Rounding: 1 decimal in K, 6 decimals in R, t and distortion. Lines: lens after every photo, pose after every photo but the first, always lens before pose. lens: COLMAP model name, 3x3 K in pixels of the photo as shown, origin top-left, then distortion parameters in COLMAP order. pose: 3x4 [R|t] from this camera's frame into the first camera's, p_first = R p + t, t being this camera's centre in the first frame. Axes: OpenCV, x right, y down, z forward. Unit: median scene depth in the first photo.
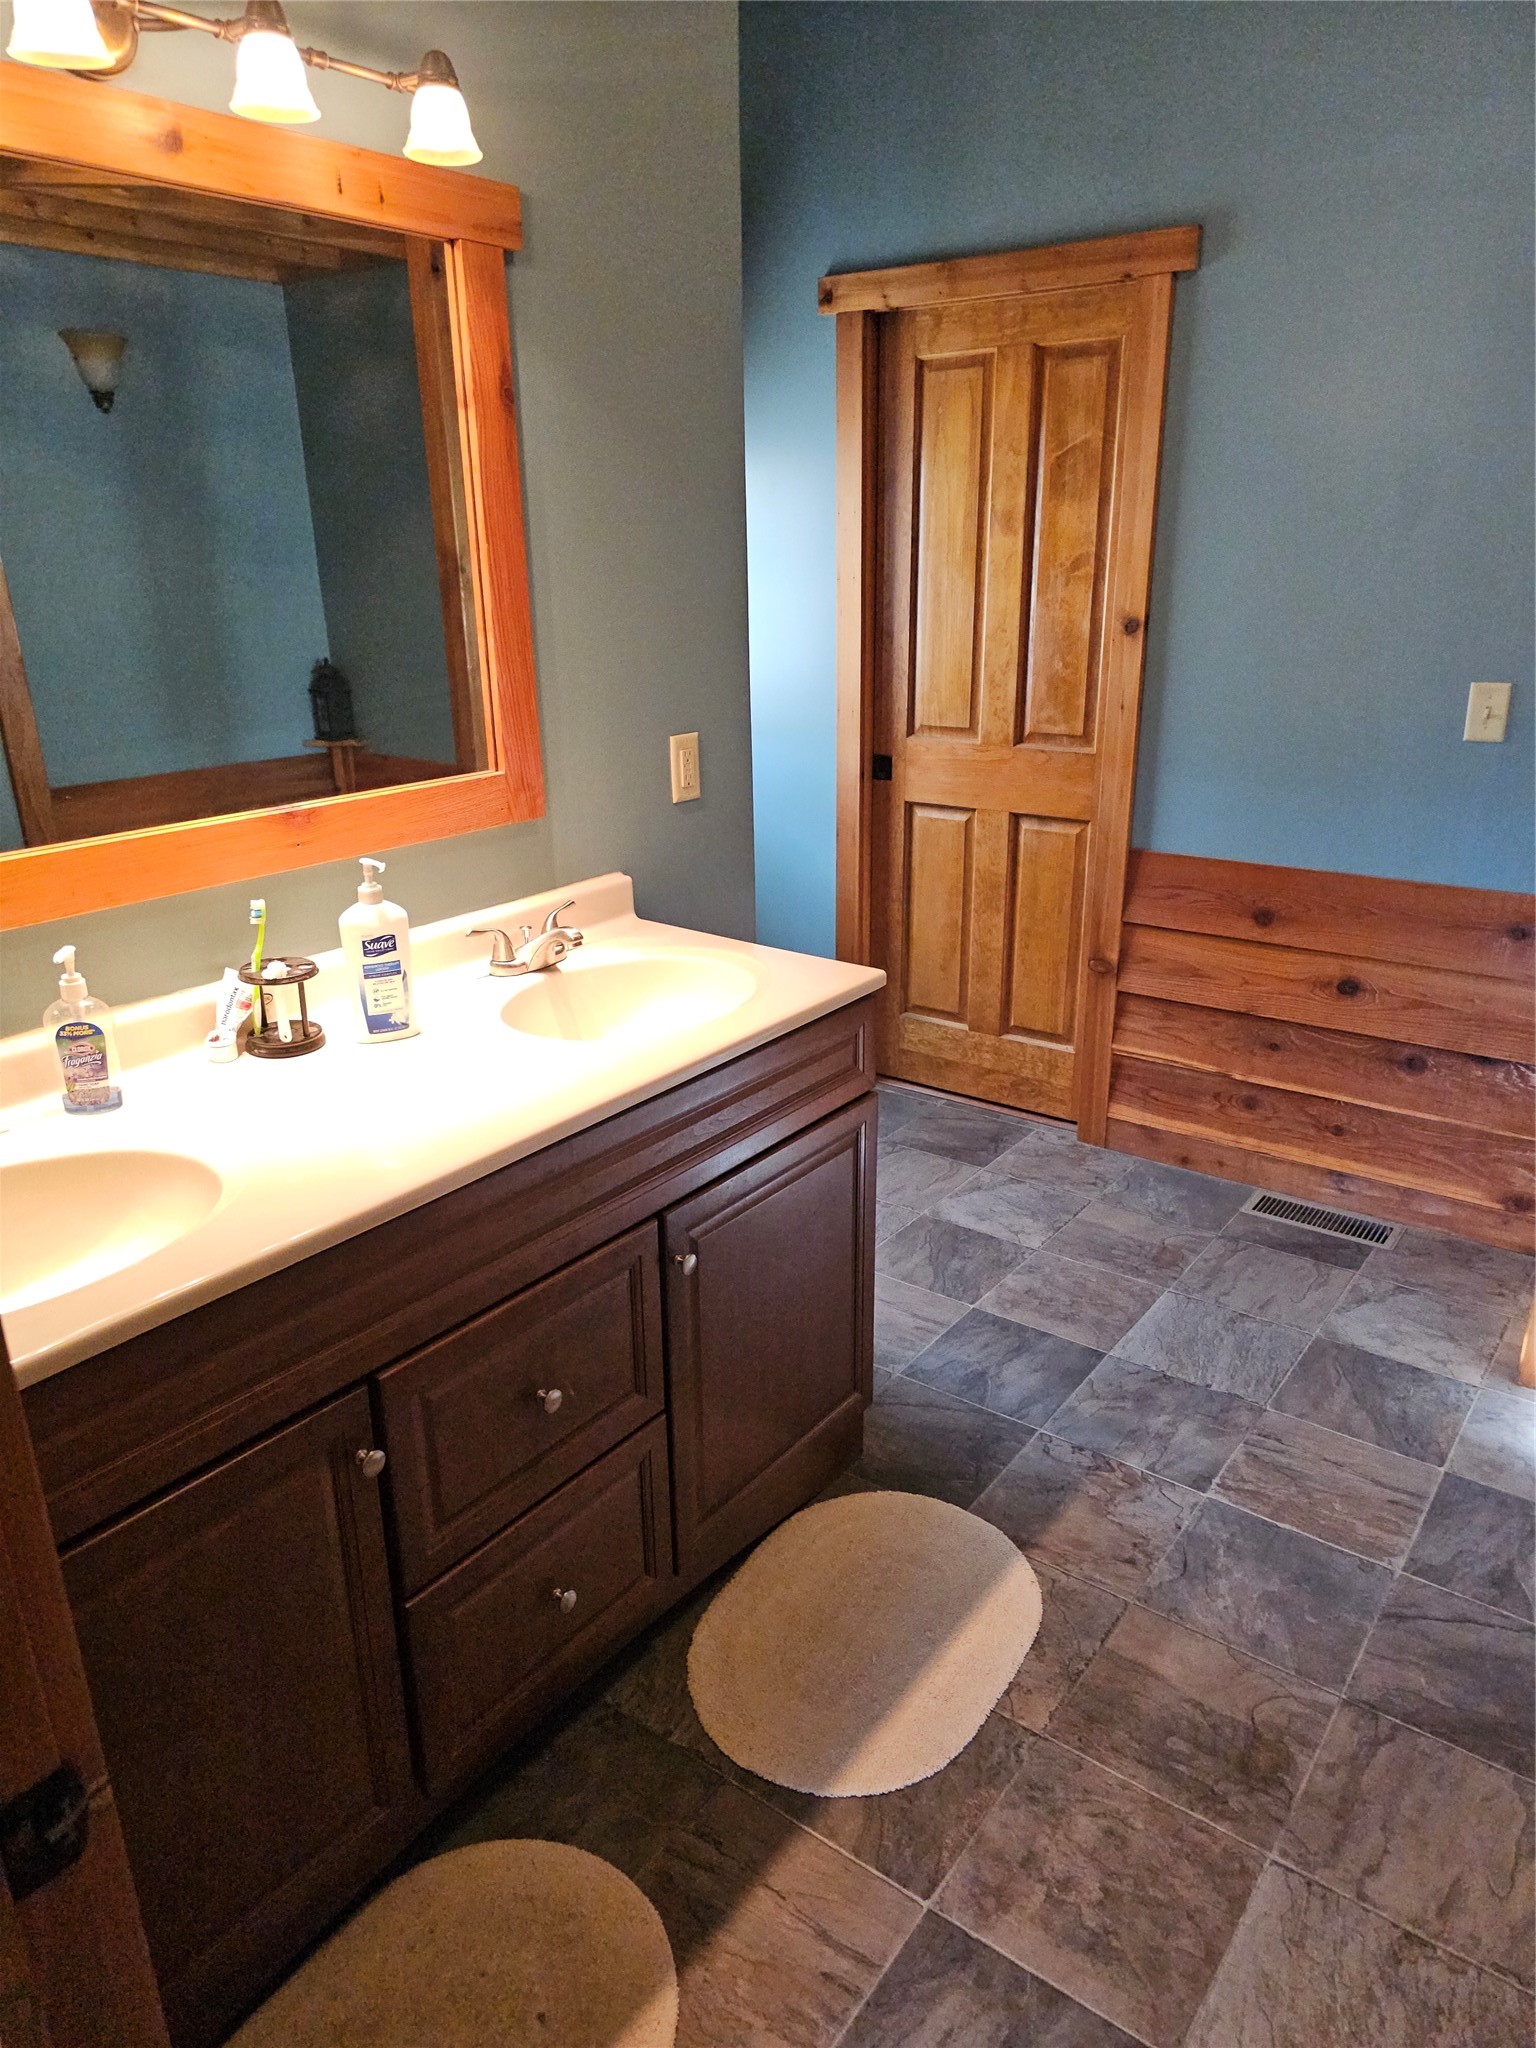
lens RADIAL K [[1373.4, 0, 765.7], [0, 1373.4, 1037.1], [0, 0, 1]] dist [0.051027, -0.041904]
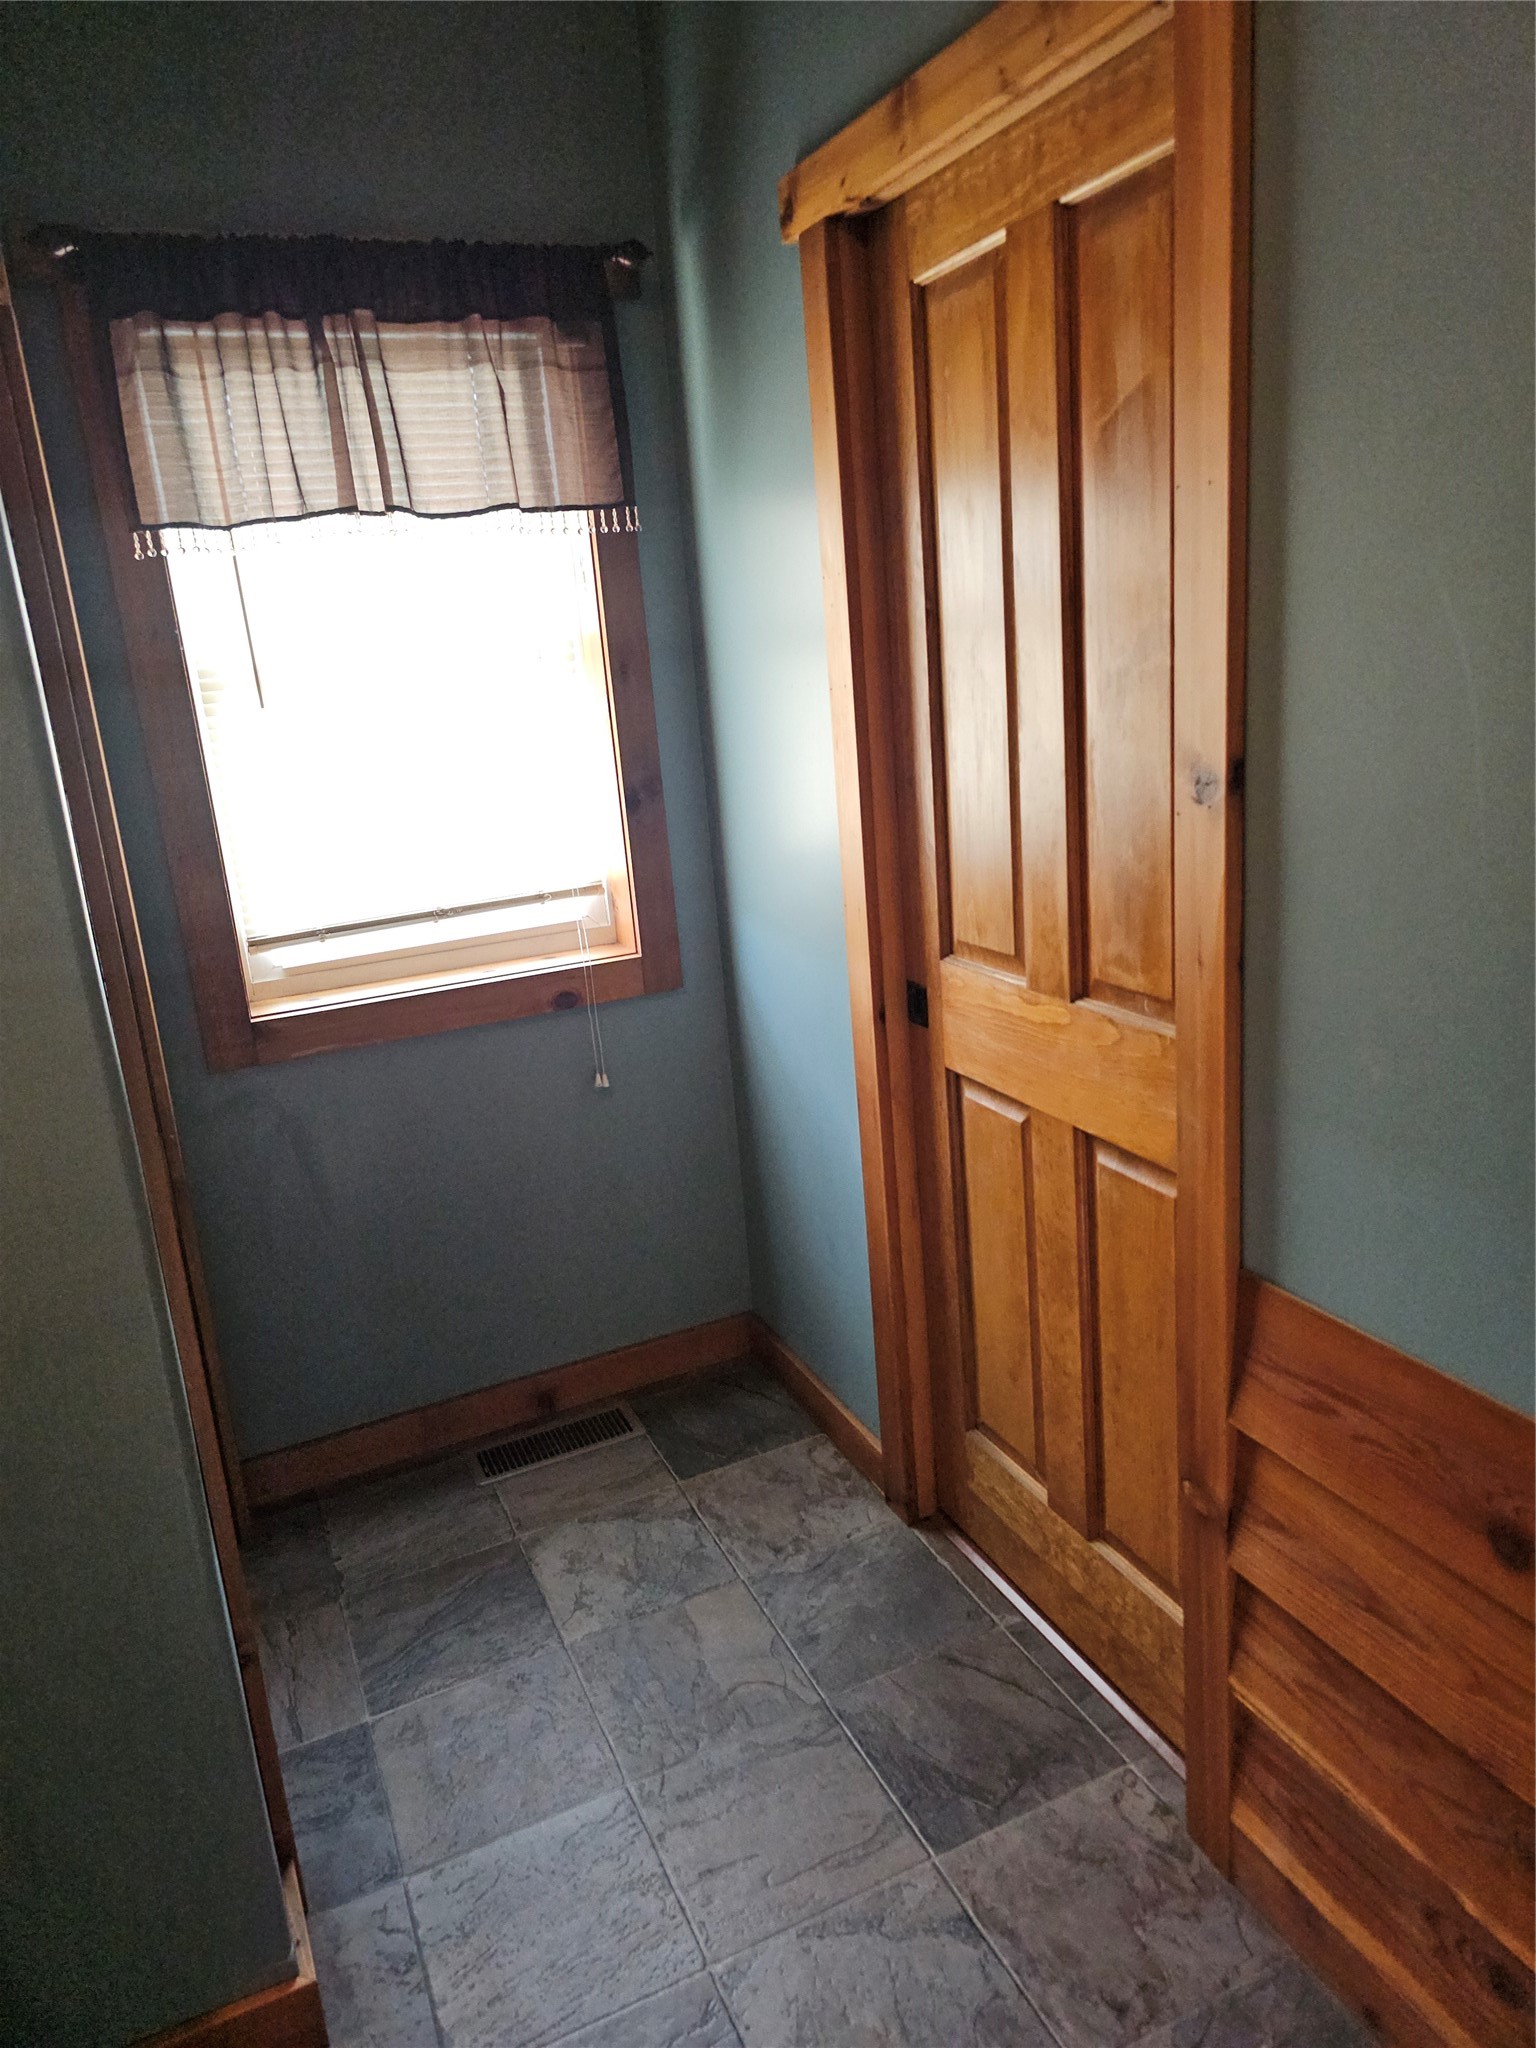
lens RADIAL K [[1373.4, 0, 774.1], [0, 1373.4, 998.0], [0, 0, 1]] dist [0.051027, -0.041904]
pose [[0.879621, 0.060922, -0.471758, 0.384661], [-0.092548, 0.994731, -0.044103, -0.216545], [0.466586, 0.082454, 0.880624, 0.610774]]
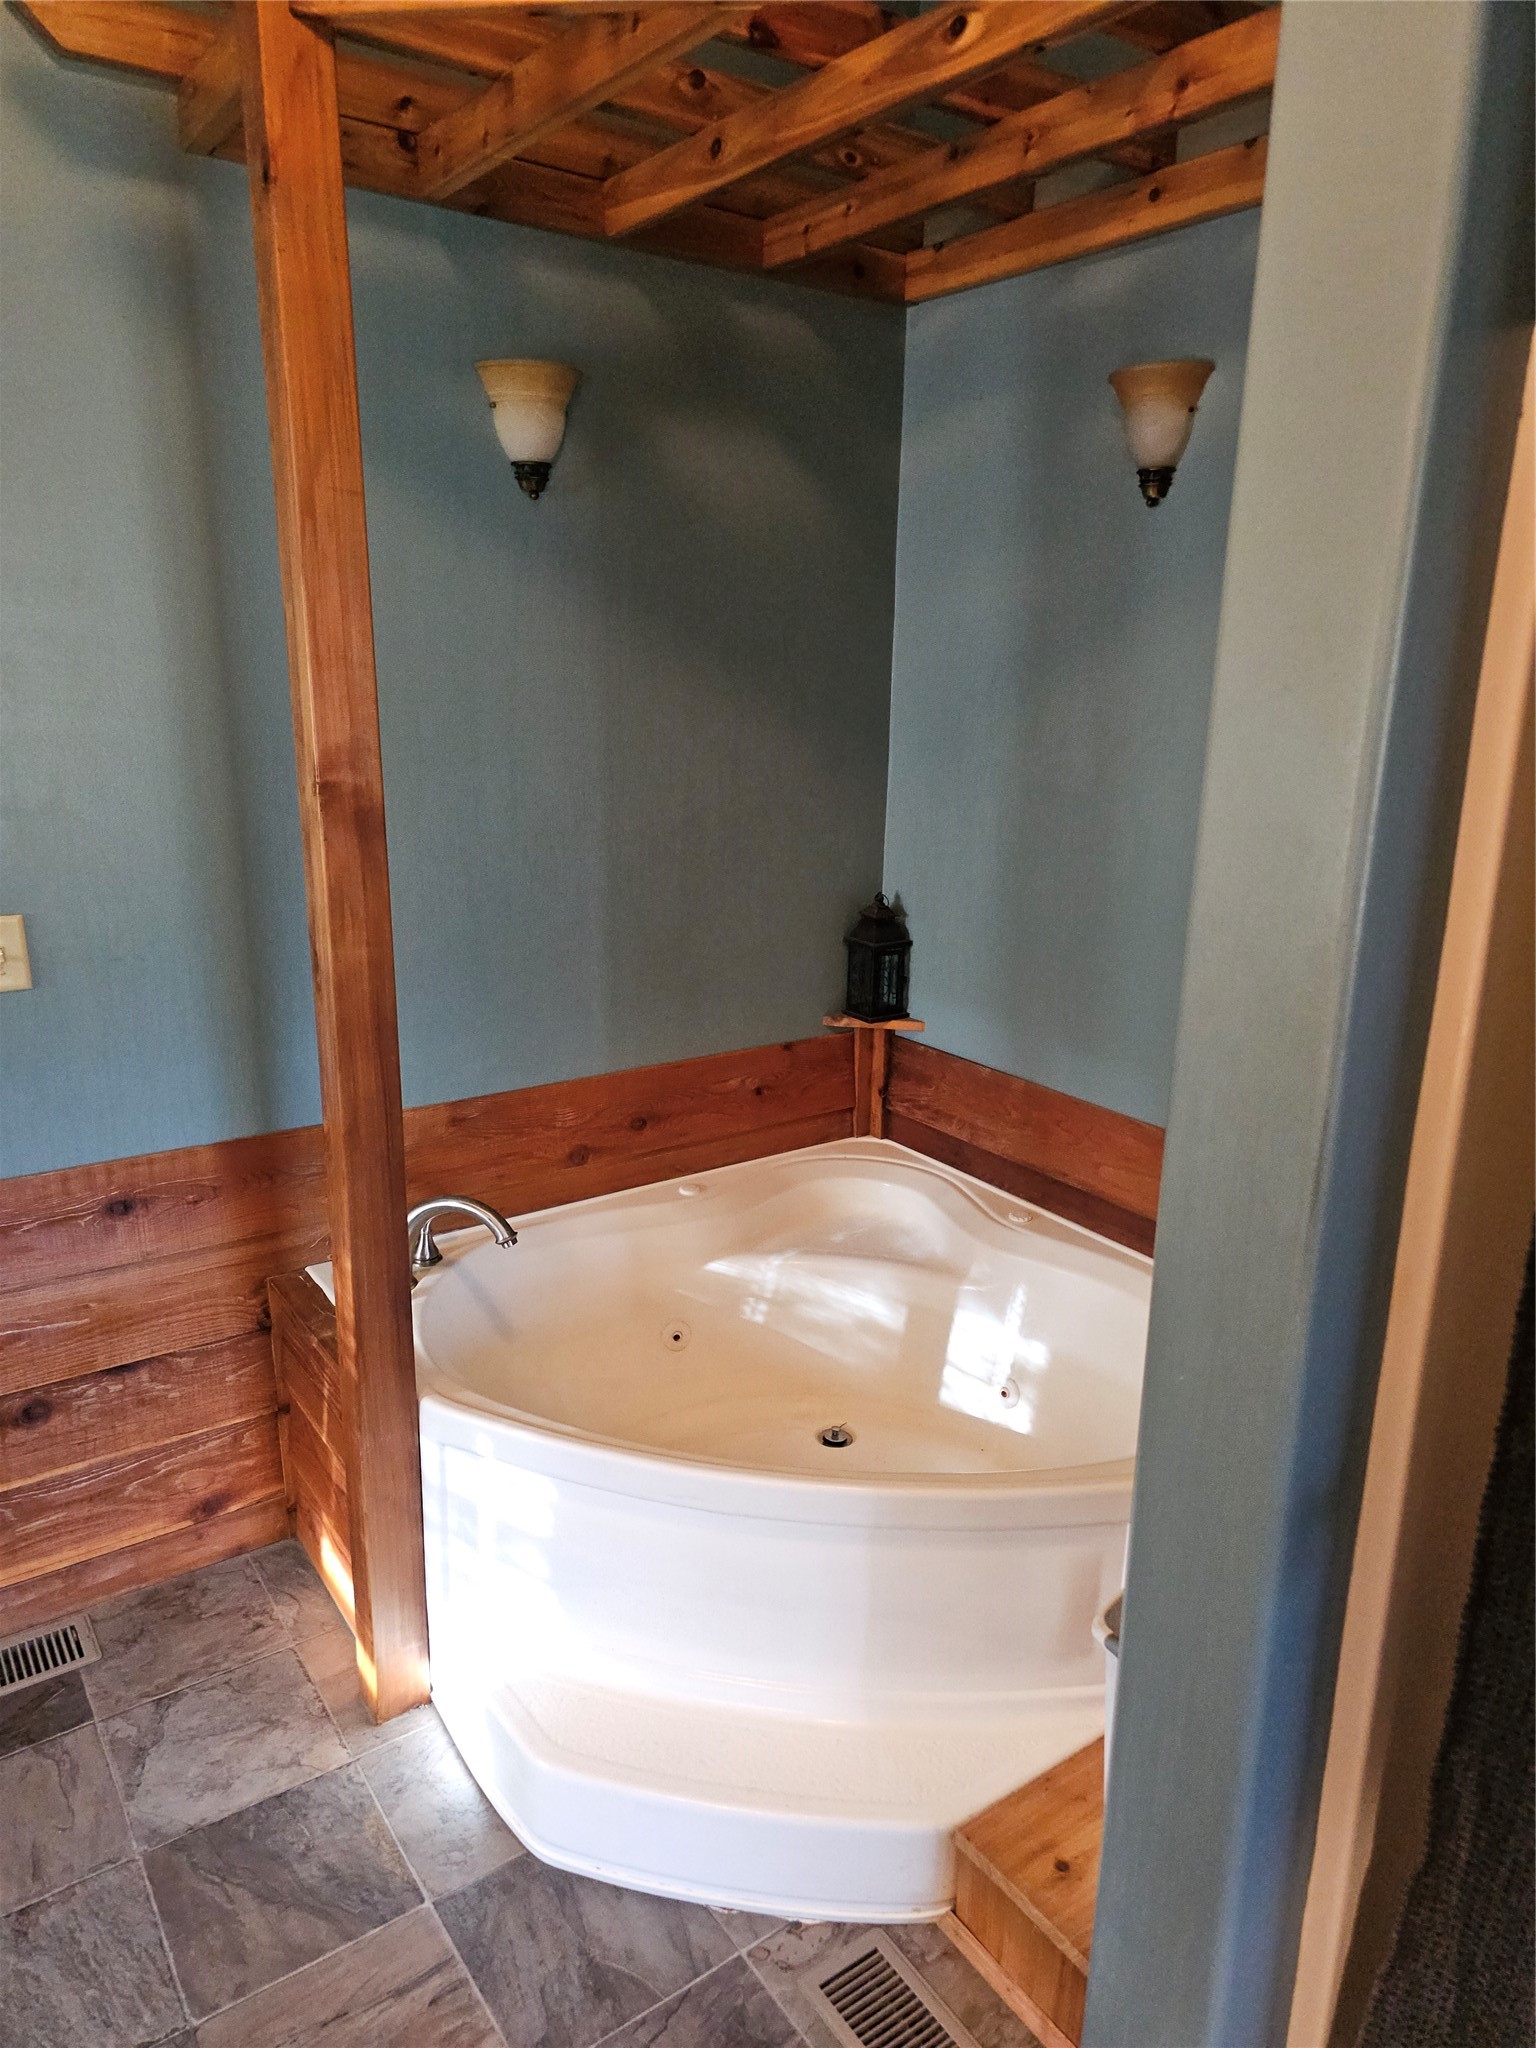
lens RADIAL K [[1373.4, 0, 804.6], [0, 1373.4, 1012.5], [0, 0, 1]] dist [0.051027, -0.041904]
pose [[0.286866, -0.216515, 0.933182, -0.063401], [0.293883, 0.947043, 0.129390, -0.168390], [-0.911779, 0.237129, 0.335305, 0.349483]]
